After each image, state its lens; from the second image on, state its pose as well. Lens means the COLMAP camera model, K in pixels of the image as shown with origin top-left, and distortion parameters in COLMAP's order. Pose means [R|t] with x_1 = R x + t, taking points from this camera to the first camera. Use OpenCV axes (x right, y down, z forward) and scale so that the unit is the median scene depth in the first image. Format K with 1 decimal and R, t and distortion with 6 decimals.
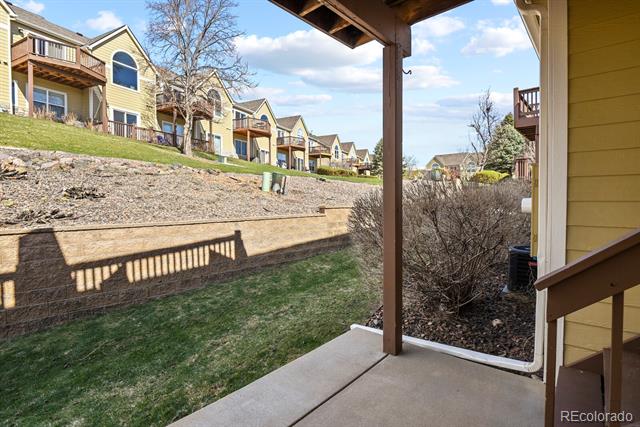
lens RADIAL K [[324.2, 0, 320.0], [0, 324.2, 213.5], [0, 0, 1]] dist [-0.012308, -0.001008]
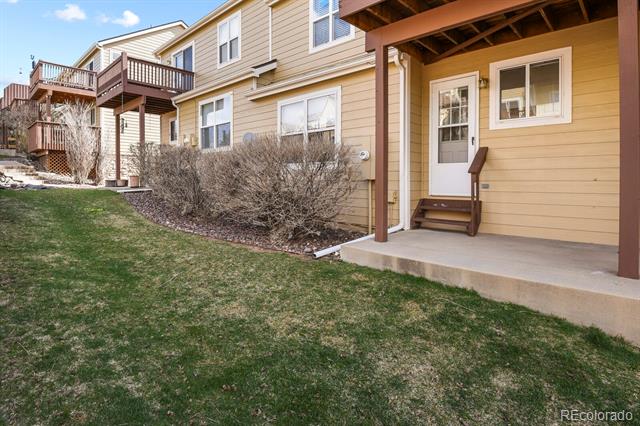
lens RADIAL K [[329.7, 0, 316.0], [0, 329.7, 187.4], [0, 0, 1]] dist [-0.004850, -0.000961]
pose [[0.038244, -0.018377, 0.999099, -0.884148], [0.028902, 0.999433, 0.017277, 0.071008], [-0.998850, 0.028216, 0.038753, 0.781786]]
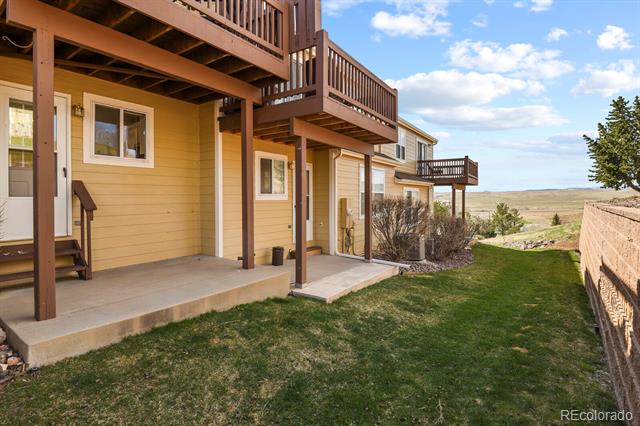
lens RADIAL K [[320.8, 0, 320.1], [0, 320.8, 199.3], [0, 0, 1]] dist [-0.036301, -0.000229]
pose [[-0.994192, 0.014805, -0.106597, -0.348909], [0.011003, 0.999285, 0.036174, -0.004154], [0.107056, 0.034791, -0.993644, 1.332333]]
